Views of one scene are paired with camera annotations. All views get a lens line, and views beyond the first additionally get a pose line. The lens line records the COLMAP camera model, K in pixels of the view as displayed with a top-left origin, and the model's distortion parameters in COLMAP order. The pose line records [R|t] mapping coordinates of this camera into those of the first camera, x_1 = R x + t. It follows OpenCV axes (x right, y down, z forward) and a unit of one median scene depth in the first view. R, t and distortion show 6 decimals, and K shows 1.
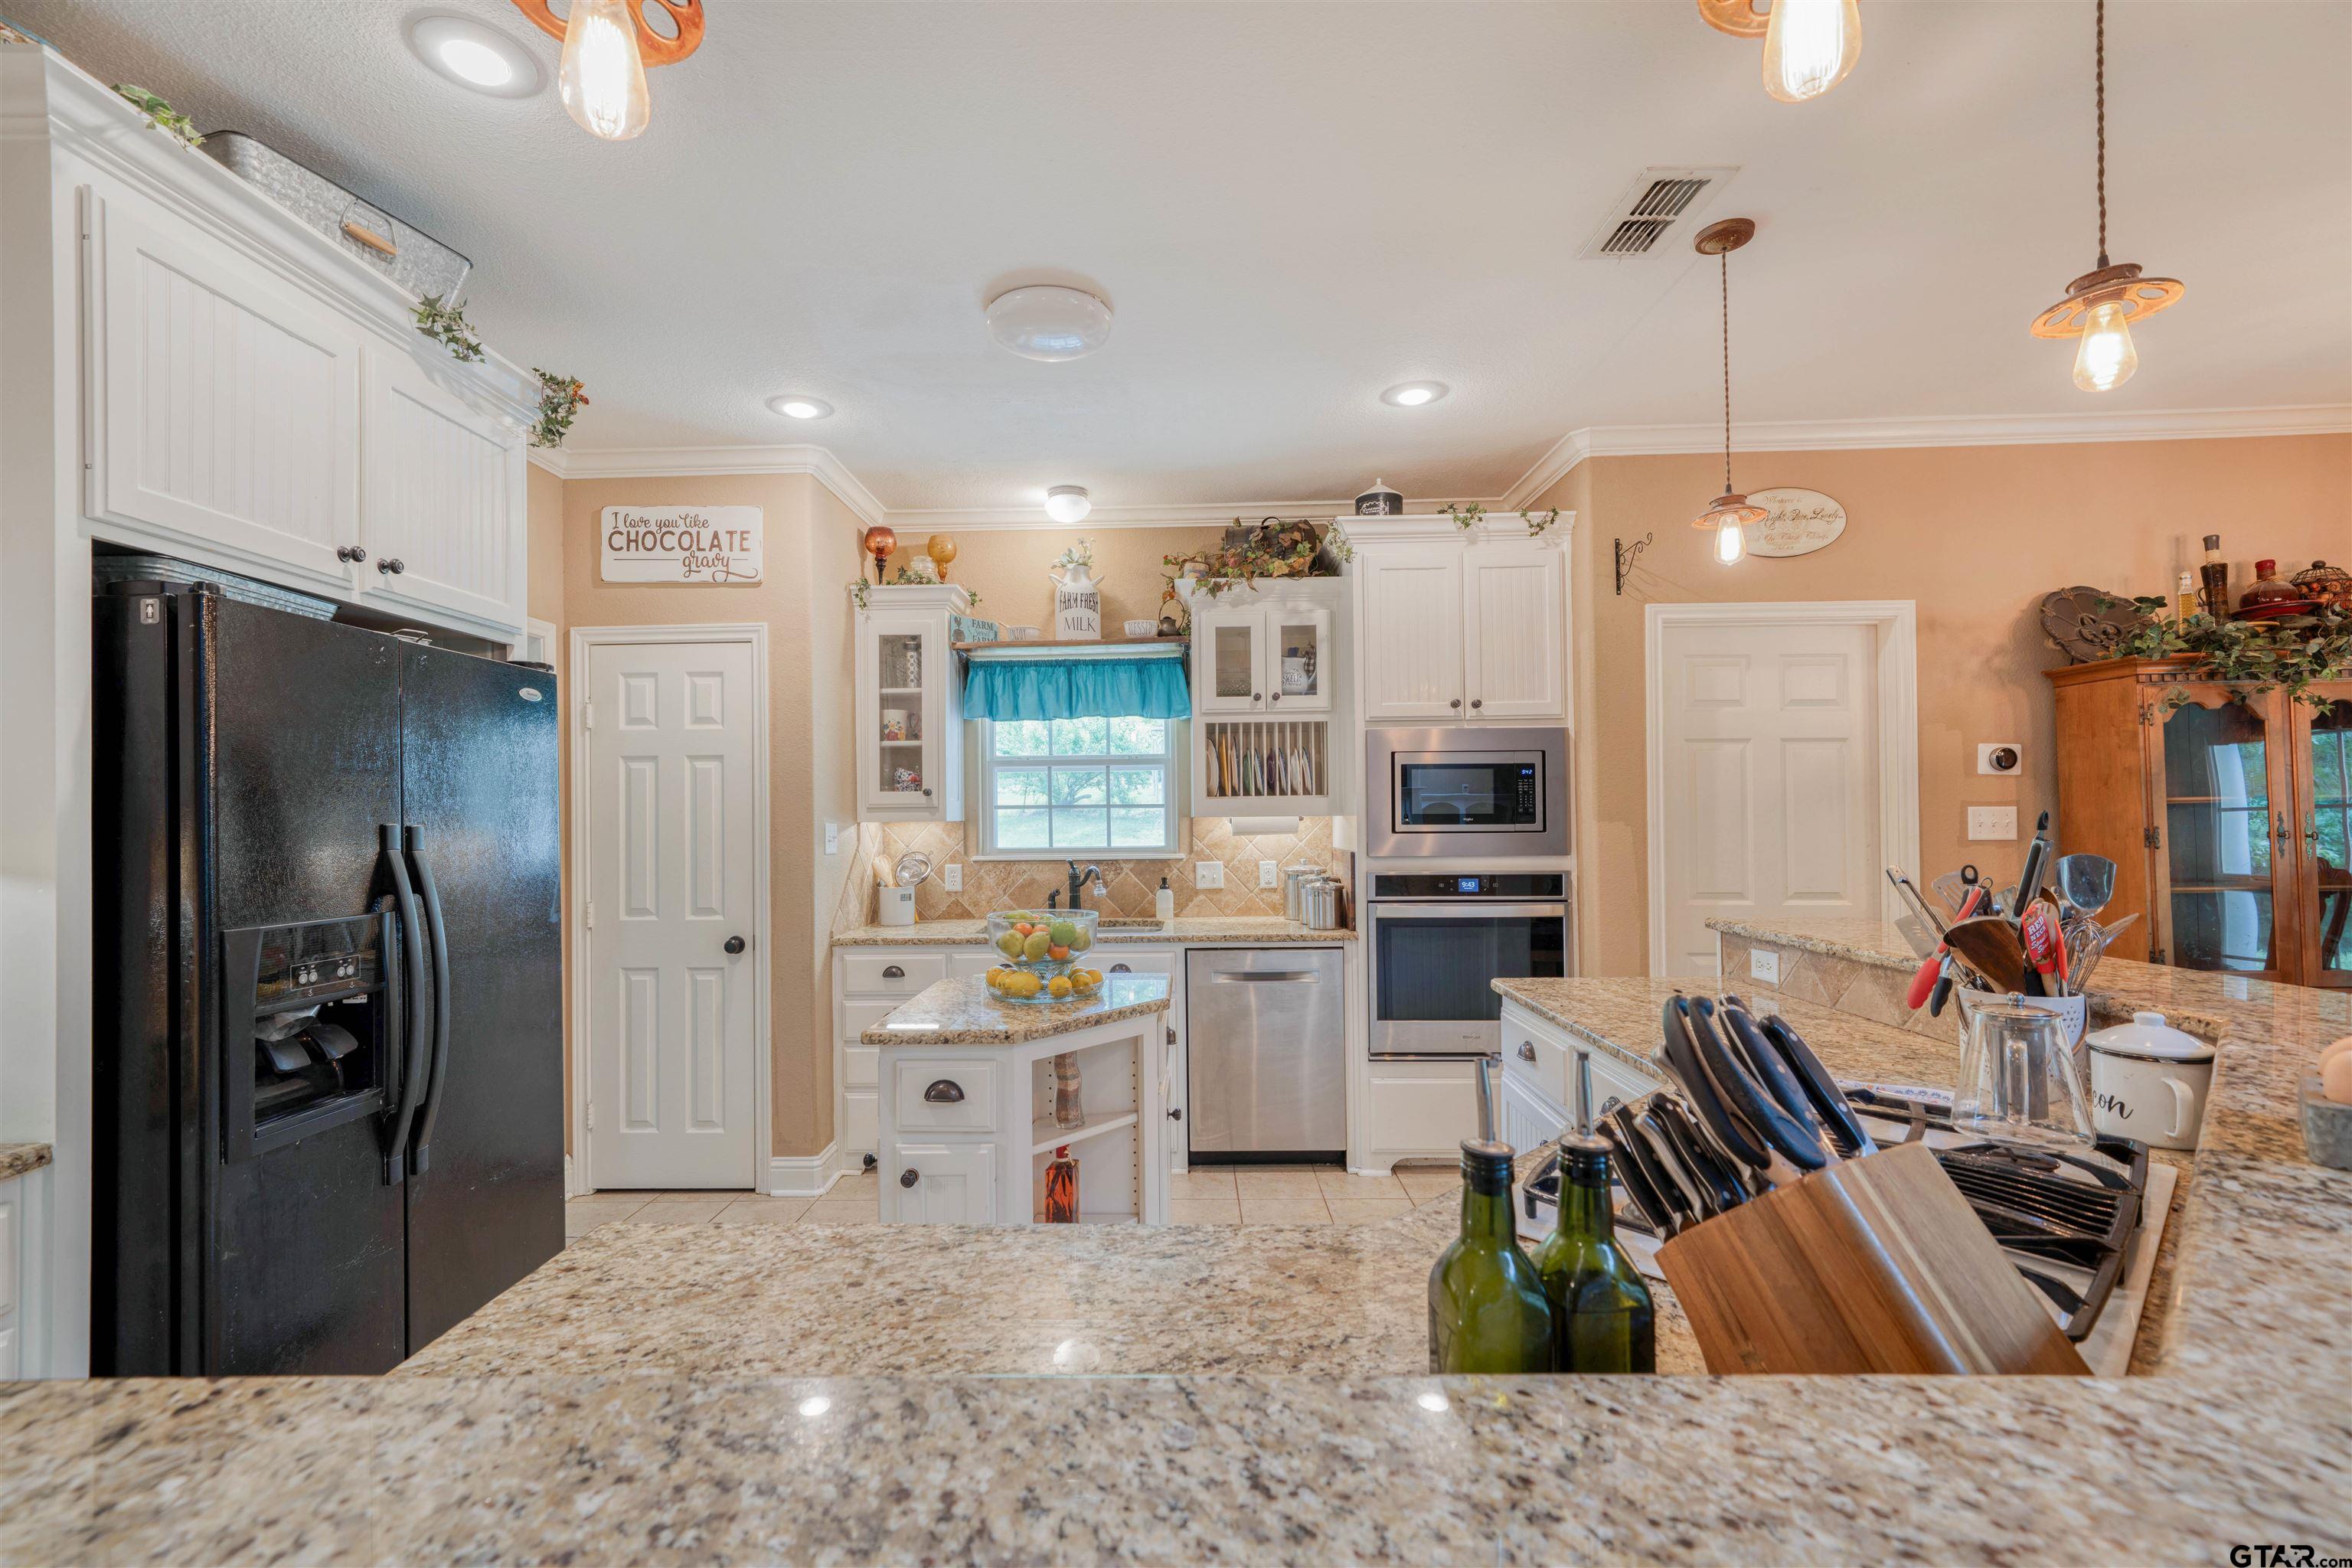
lens RADIAL K [[1015.4, 0, 1151.7], [0, 1015.4, 802.4], [0, 0, 1]] dist [-0.000309, 0.004700]
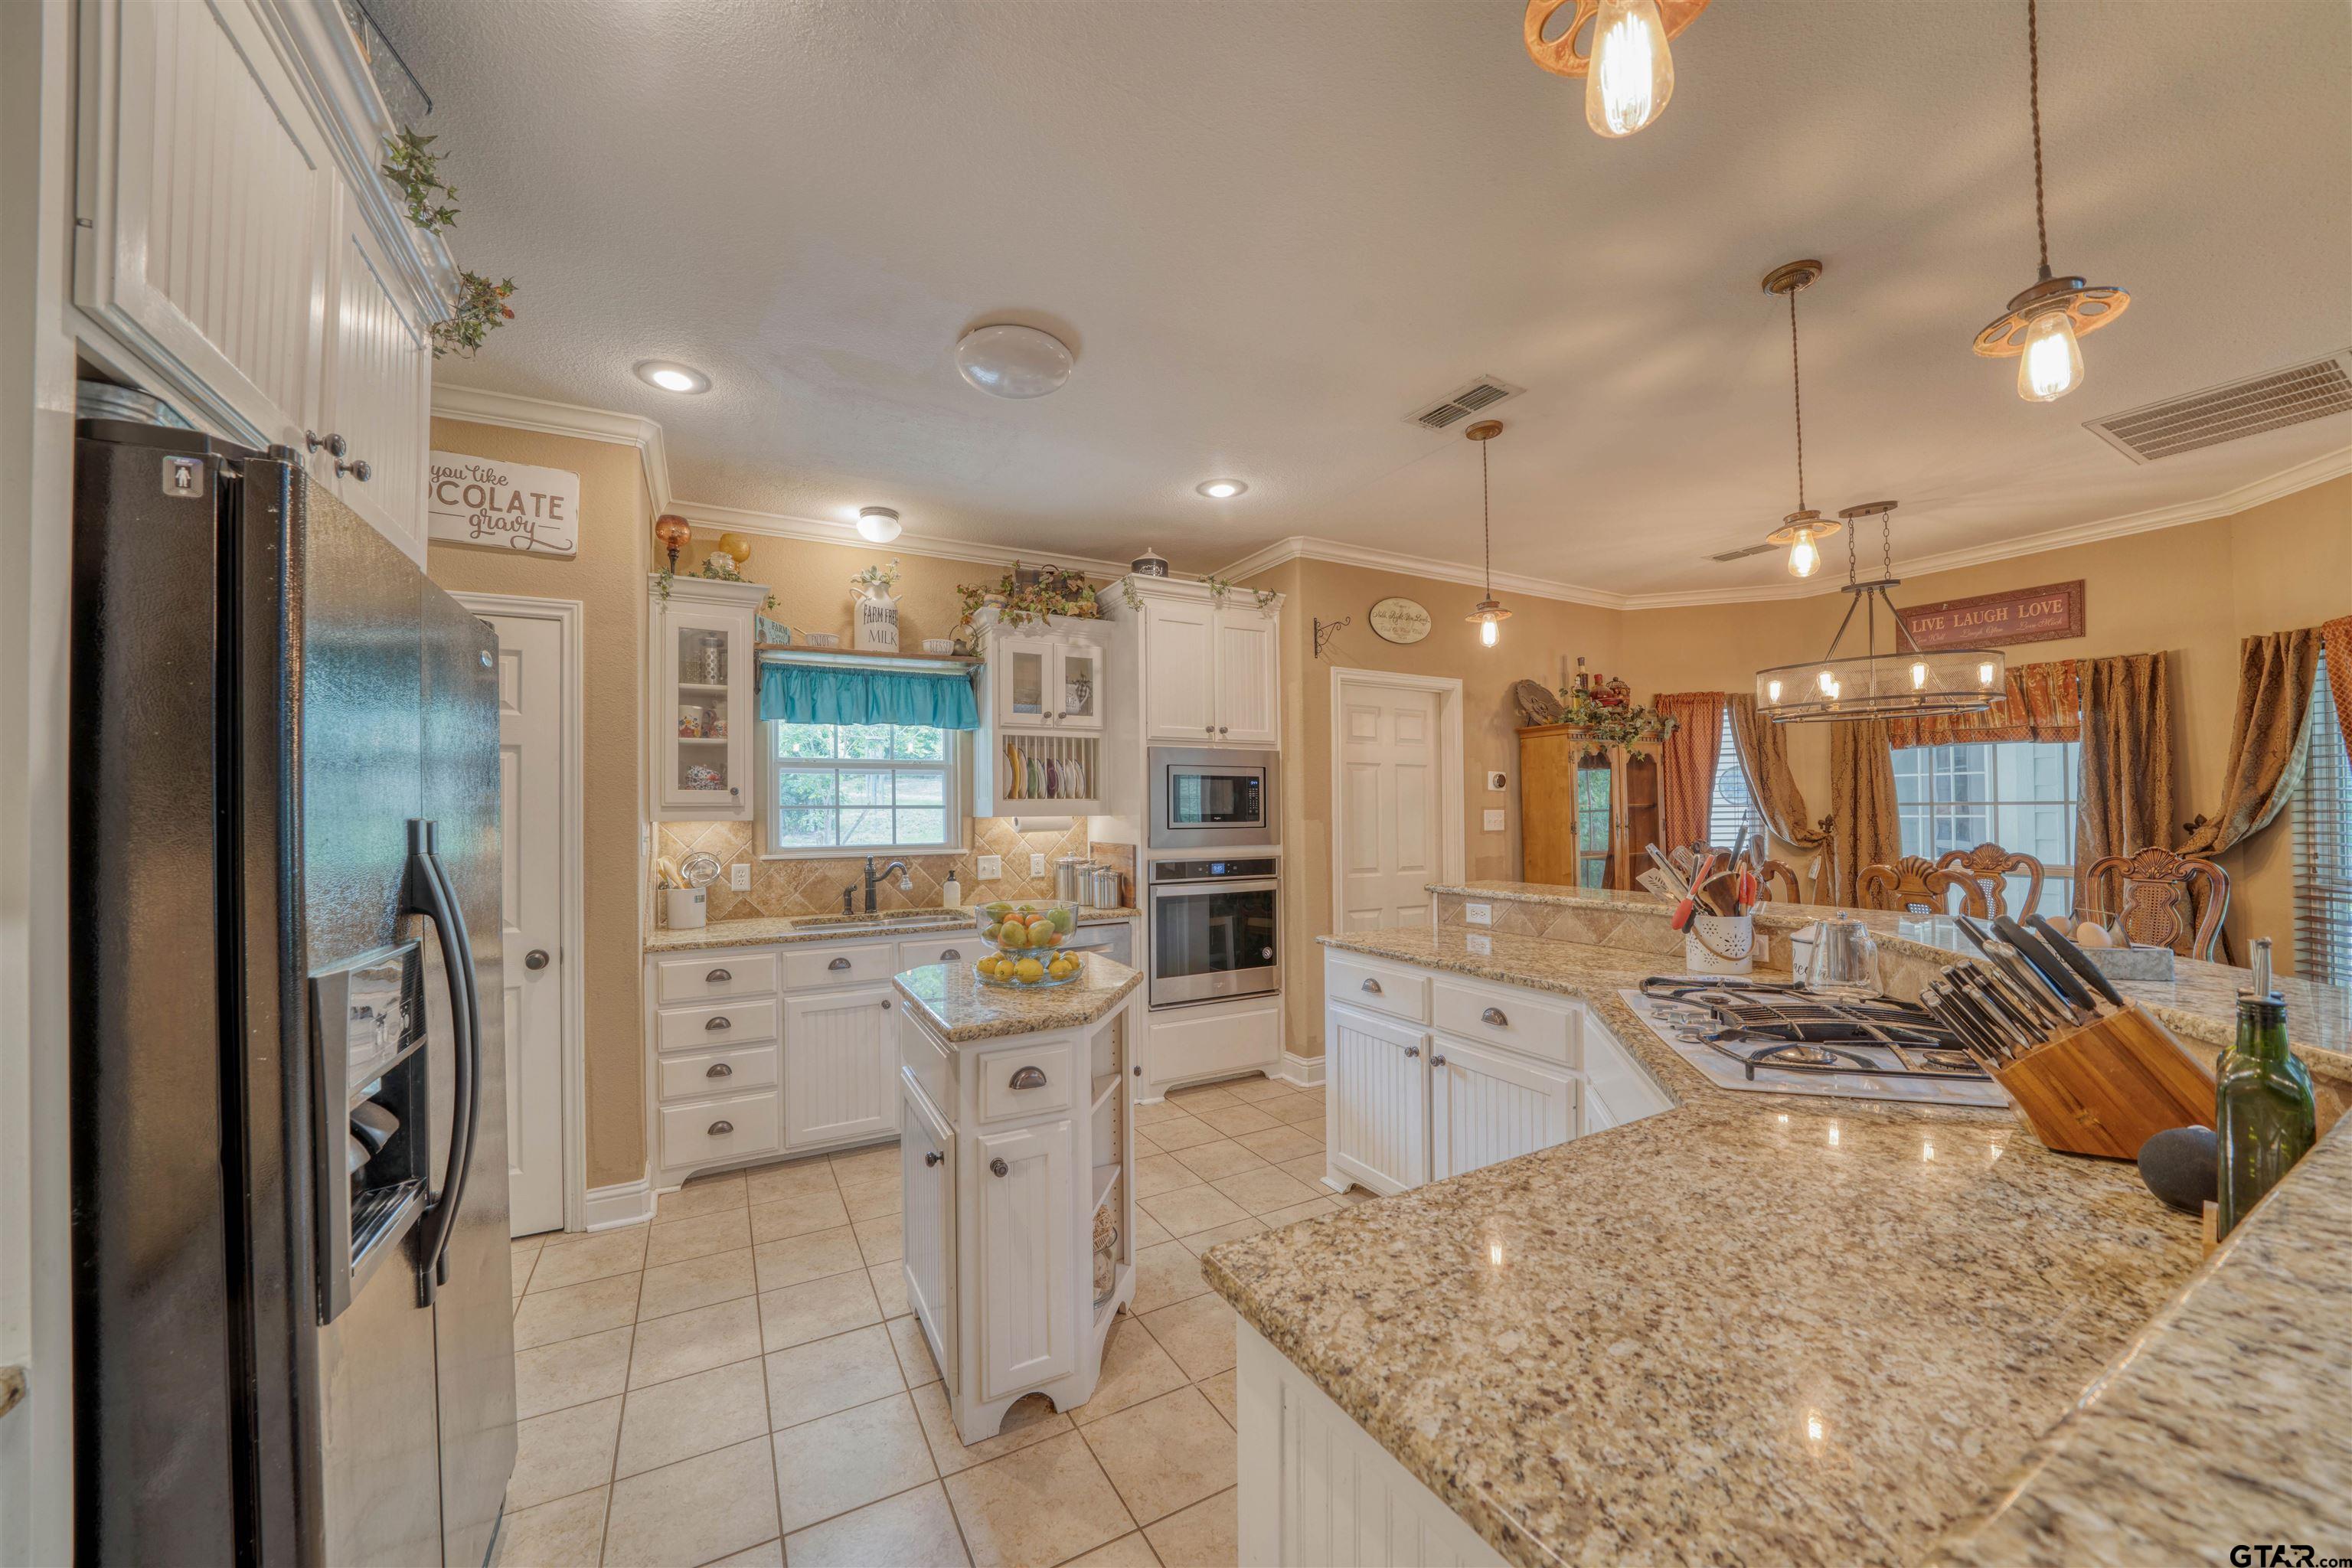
lens RADIAL K [[827.6, 0, 1145.5], [0, 827.6, 802.3], [0, 0, 1]] dist [-0.026080, 0.002913]
pose [[0.872112, 0.009152, 0.489221, -0.288223], [-0.005819, 0.999948, -0.008332, 0.005538], [-0.489272, 0.004420, 0.872120, 0.115503]]
